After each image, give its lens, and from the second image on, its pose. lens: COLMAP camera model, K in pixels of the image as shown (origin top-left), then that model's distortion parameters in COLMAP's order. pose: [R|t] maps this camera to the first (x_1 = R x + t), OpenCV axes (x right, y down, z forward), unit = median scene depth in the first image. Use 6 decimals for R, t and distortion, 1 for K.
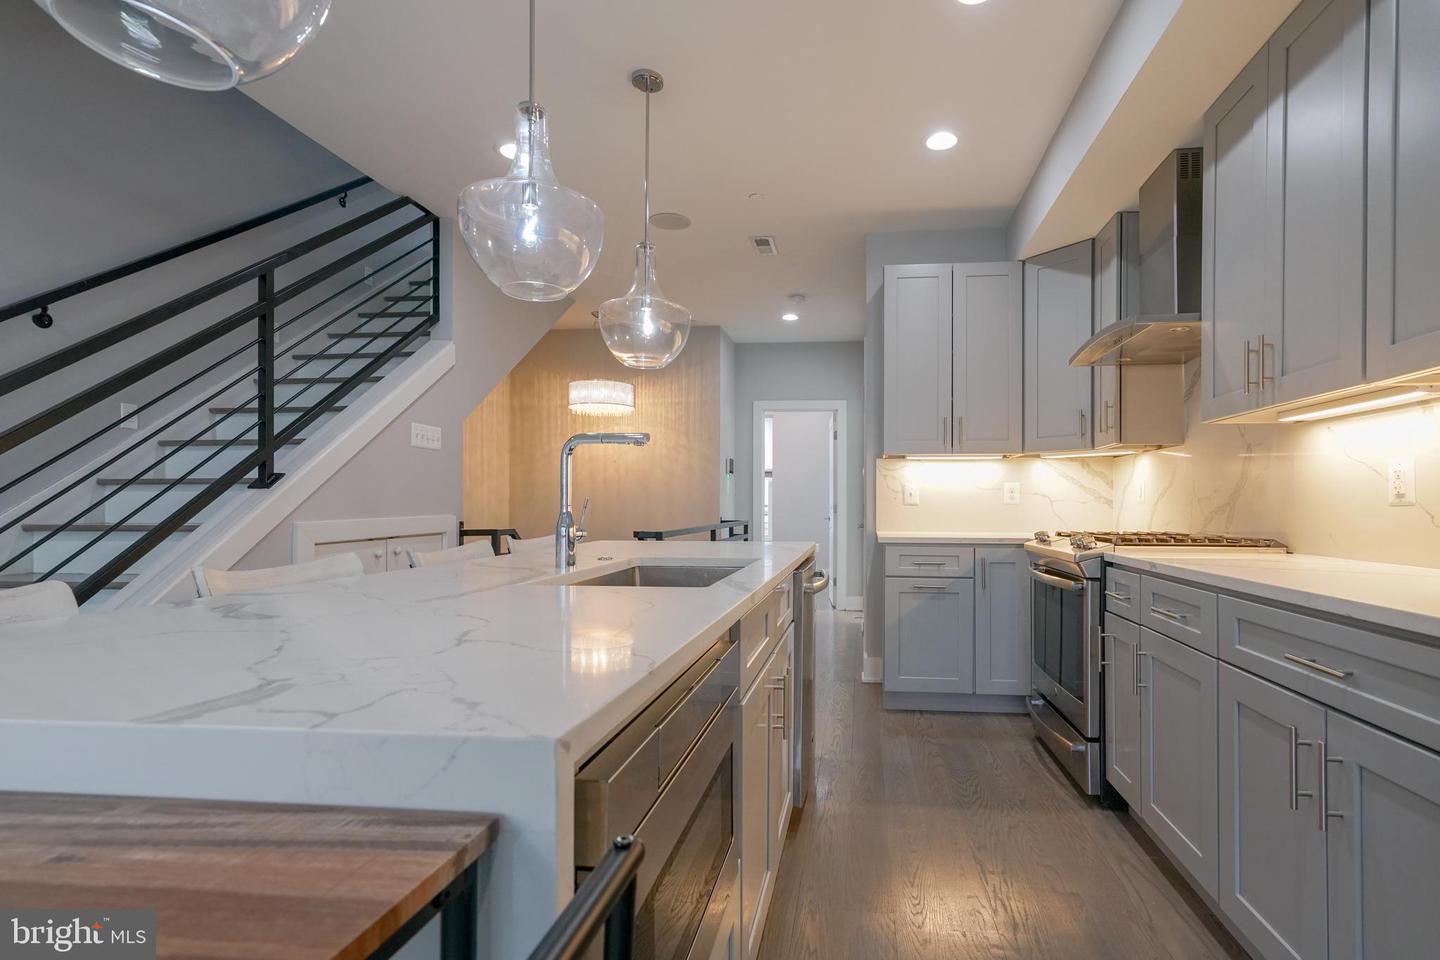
lens RADIAL K [[683.0, 0, 792.1], [0, 683.0, 497.0], [0, 0, 1]] dist [-0.015238, 0.023446]
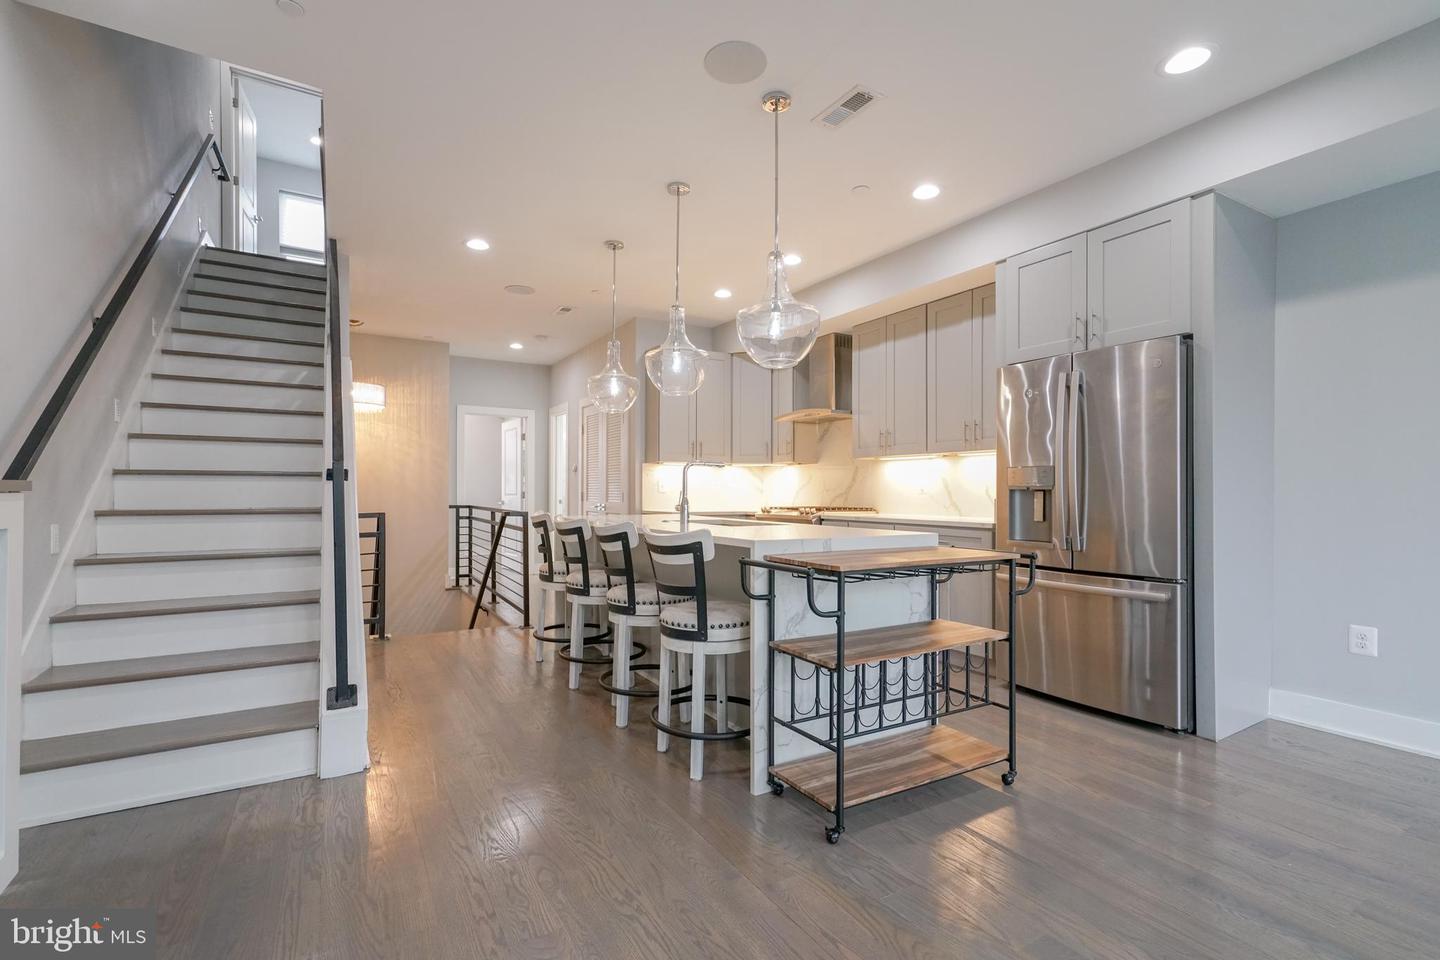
lens RADIAL K [[650.9, 0, 703.4], [0, 650.9, 480.7], [0, 0, 1]] dist [0.002871, 0.000815]
pose [[0.808107, 0.011375, 0.588926, -0.919154], [-0.008794, 0.999935, -0.007247, -0.009515], [-0.588970, 0.000677, 0.808154, -0.415936]]
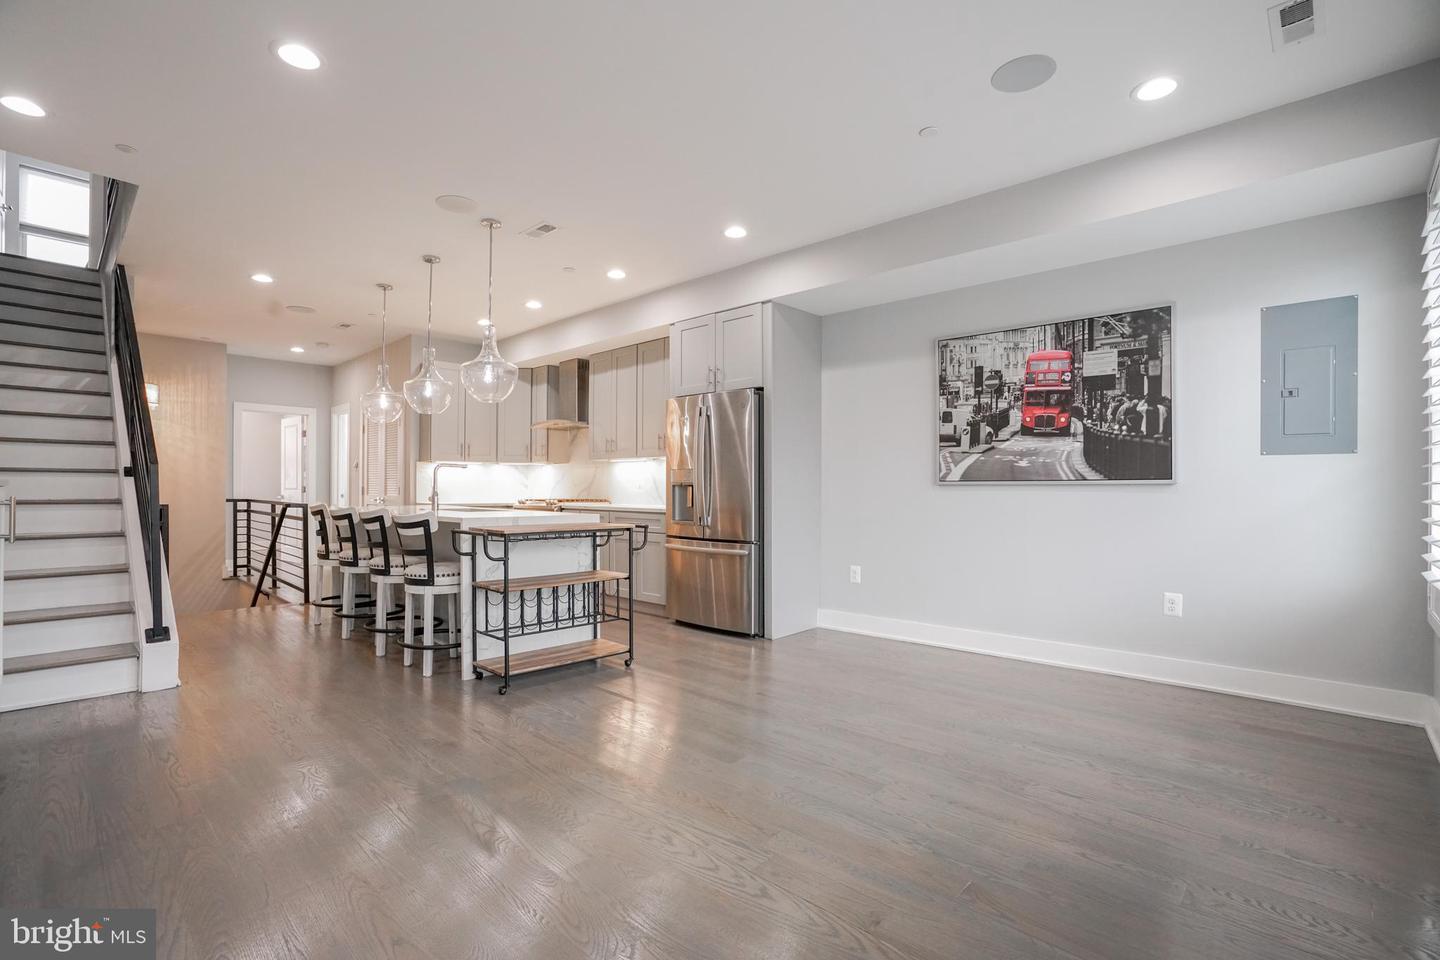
lens RADIAL K [[668.1, 0, 673.5], [0, 668.1, 485.5], [0, 0, 1]] dist [-0.007164, 0.000437]
pose [[0.649731, 0.002406, 0.760161, -1.112122], [-0.011986, 0.999903, 0.007080, -0.019041], [-0.760070, -0.013711, 0.649697, -0.953494]]
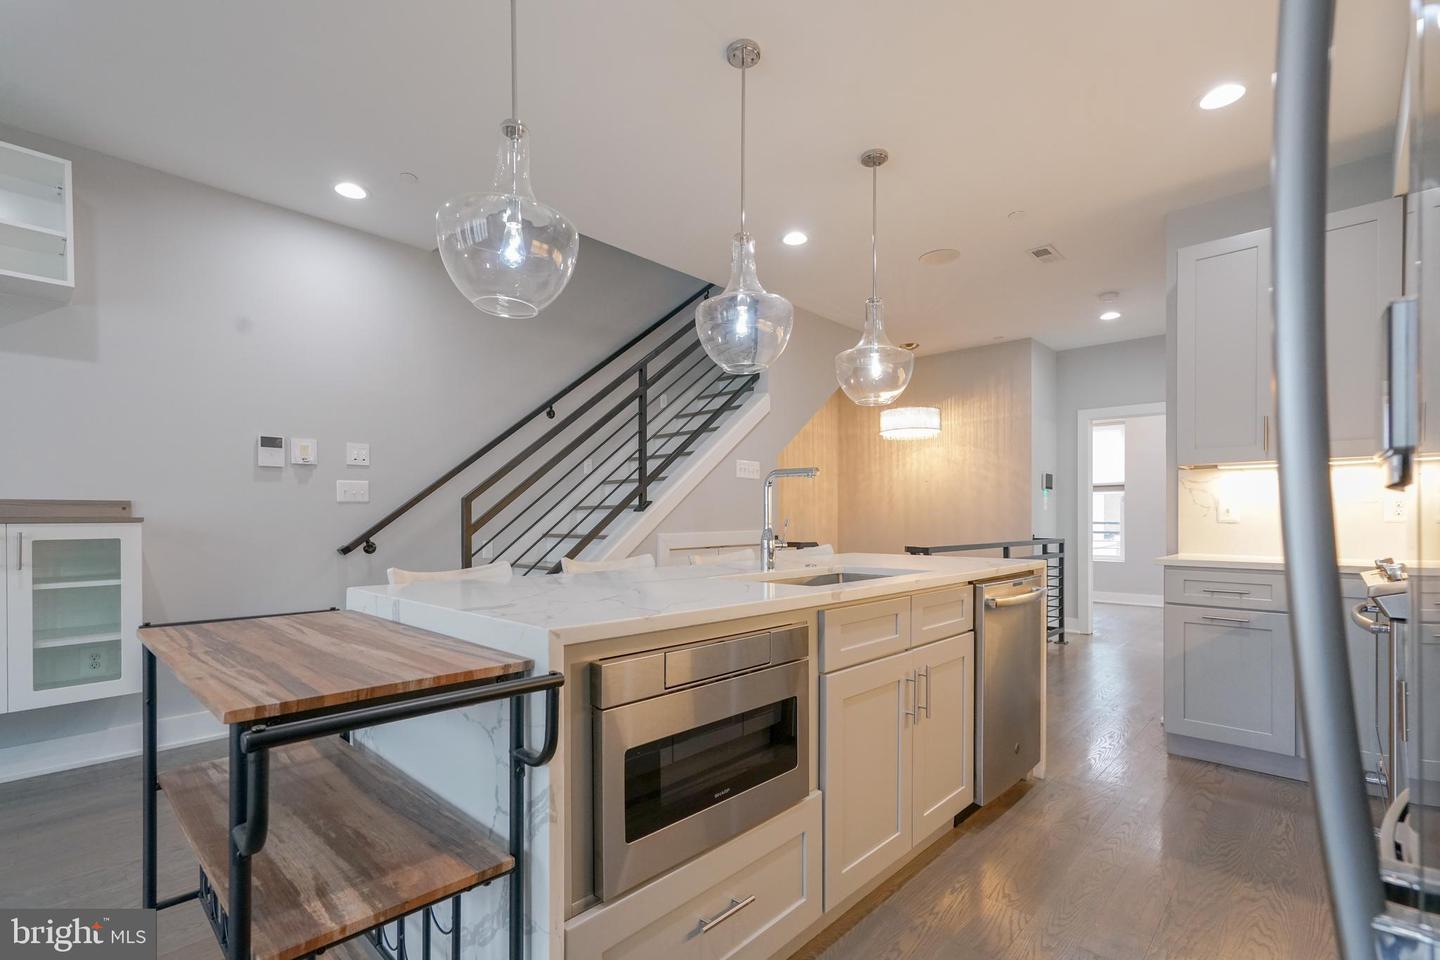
lens RADIAL K [[667.9, 0, 715.6], [0, 667.9, 509.8], [0, 0, 1]] dist [-0.005514, 0.021272]
pose [[0.797685, -0.009170, -0.603004, 0.238897], [0.006129, 0.999956, -0.007099, -0.003768], [0.603043, 0.001967, 0.797706, -0.071191]]
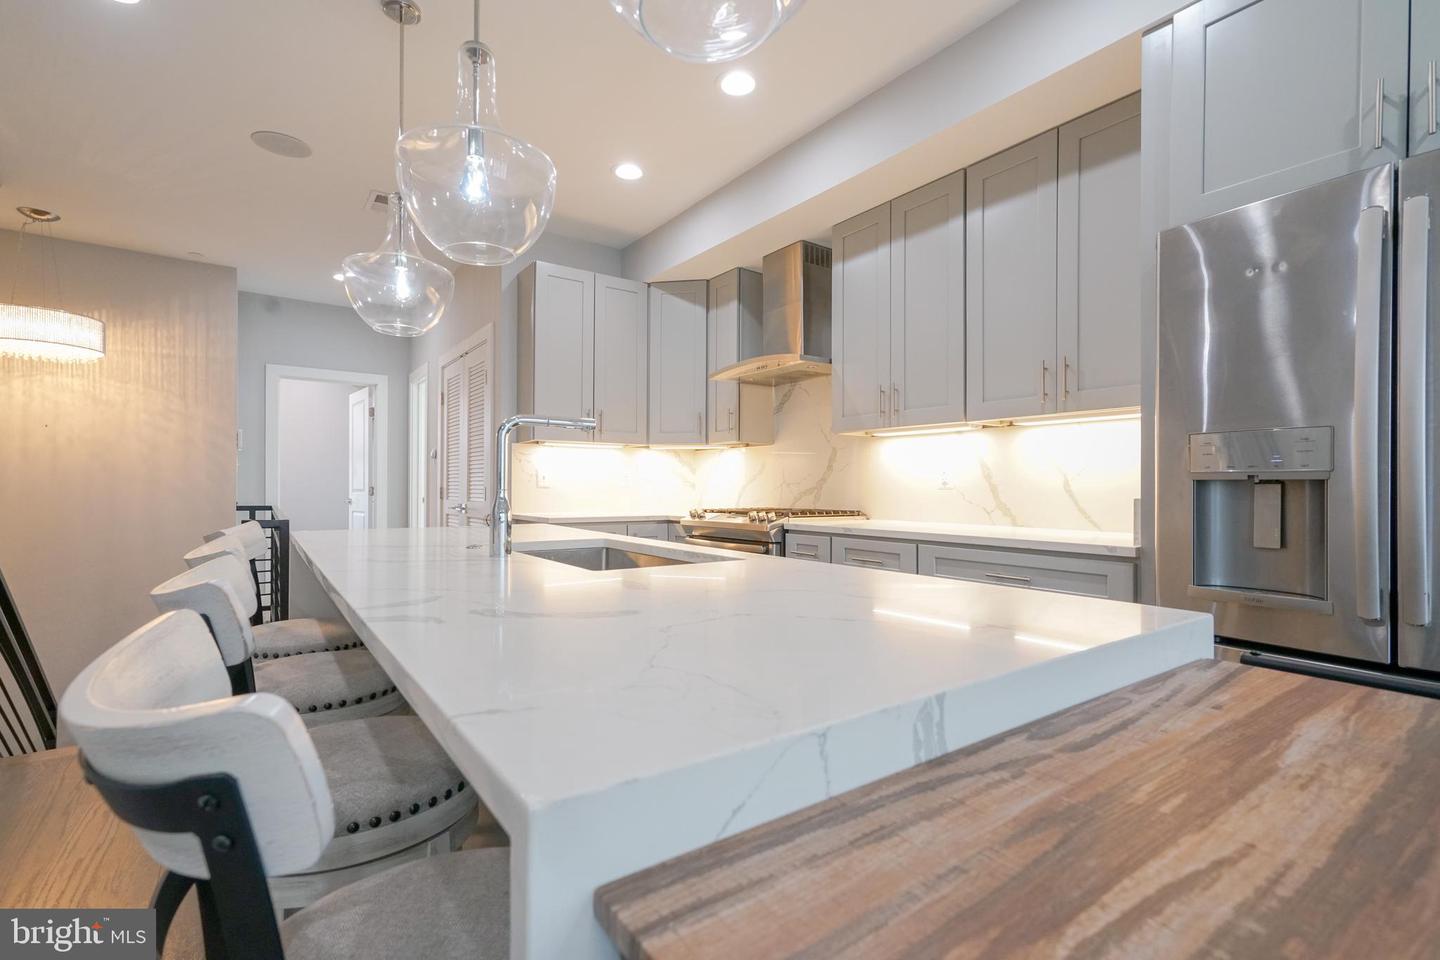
lens RADIAL K [[650.9, 0, 703.4], [0, 650.9, 480.7], [0, 0, 1]] dist [0.002871, 0.000815]
pose [[0.749546, 0.005948, 0.661925, -0.445103], [-0.008498, 0.999964, 0.000637, -0.003388], [-0.661897, -0.006103, 0.749570, 0.096048]]
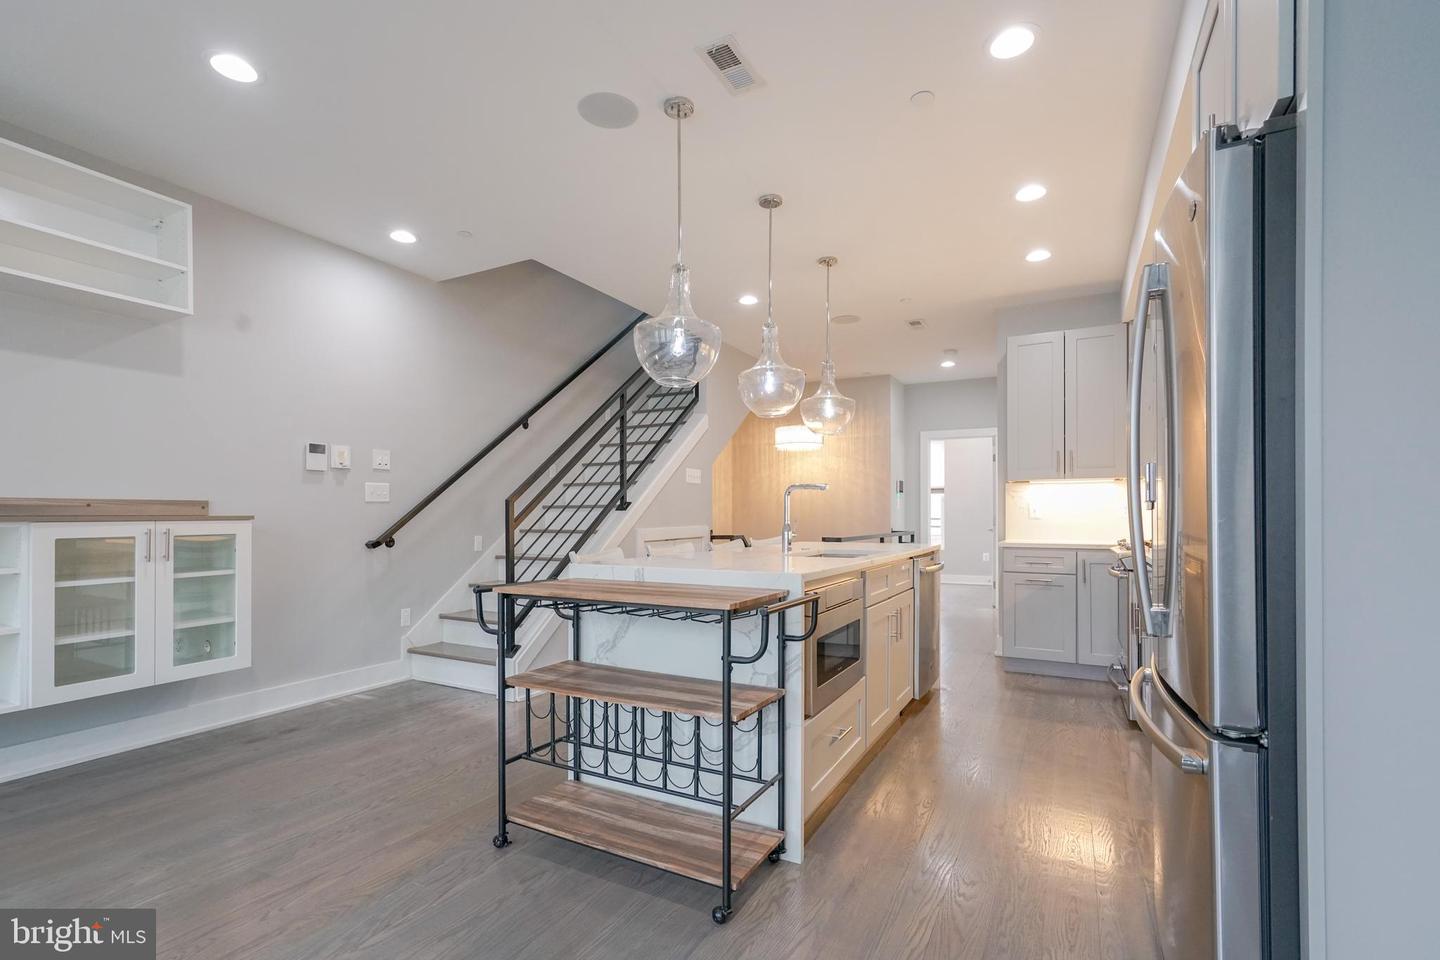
lens RADIAL K [[667.9, 0, 715.6], [0, 667.9, 509.8], [0, 0, 1]] dist [-0.005514, 0.021272]
pose [[0.925220, -0.004751, -0.379402, 0.133305], [0.004820, 0.999988, -0.000768, -0.010594], [0.379401, -0.001118, 0.925232, -0.544666]]
